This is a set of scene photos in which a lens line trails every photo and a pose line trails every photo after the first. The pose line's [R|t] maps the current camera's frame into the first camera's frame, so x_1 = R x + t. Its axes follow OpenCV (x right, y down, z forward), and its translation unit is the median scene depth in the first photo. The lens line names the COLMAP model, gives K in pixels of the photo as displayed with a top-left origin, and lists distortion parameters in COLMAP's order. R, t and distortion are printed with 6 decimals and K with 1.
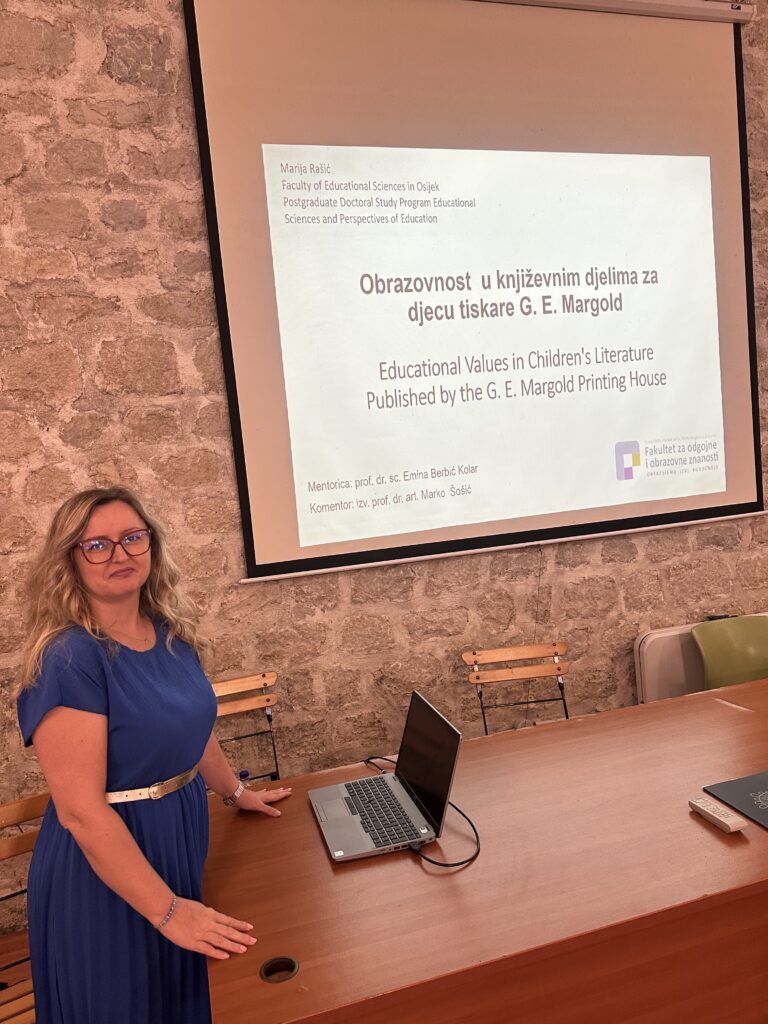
lens RADIAL K [[712.4, 0, 384.0], [0, 712.4, 512.0], [0, 0, 1]] dist [0.103991, -0.062092]
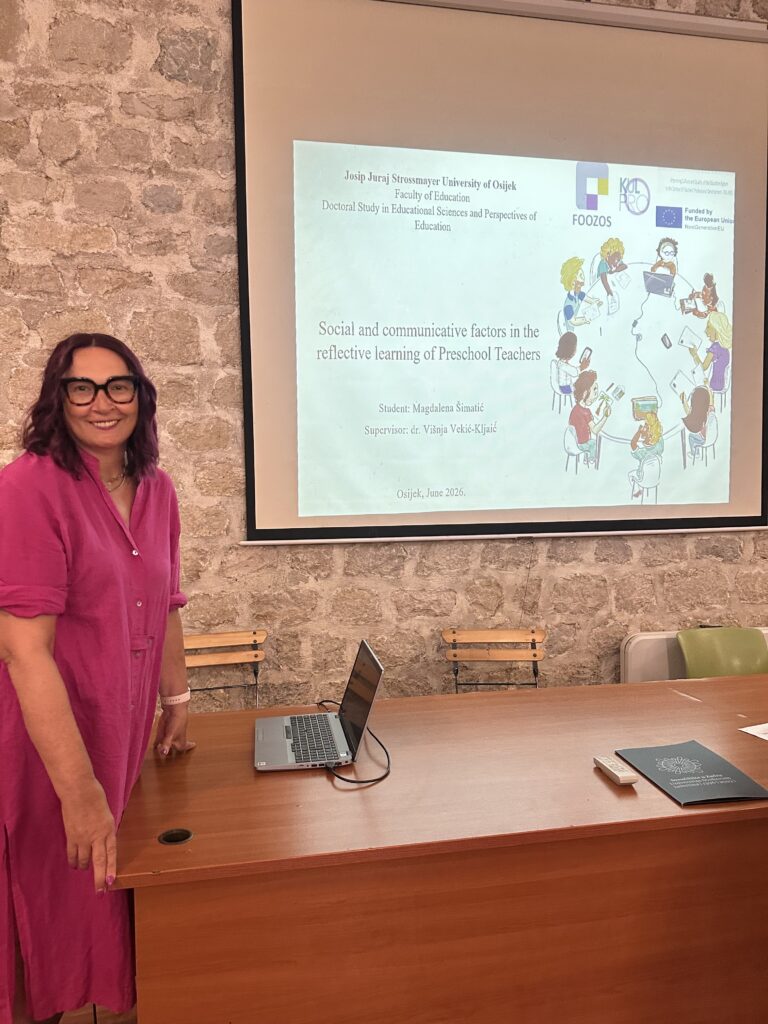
lens RADIAL K [[712.4, 0, 384.0], [0, 712.4, 512.0], [0, 0, 1]] dist [0.103991, -0.062092]
pose [[0.992683, 0.083873, -0.086862, 0.104345], [-0.085315, 0.996269, -0.013019, 0.046545], [0.085446, 0.020335, 0.996135, -0.053267]]
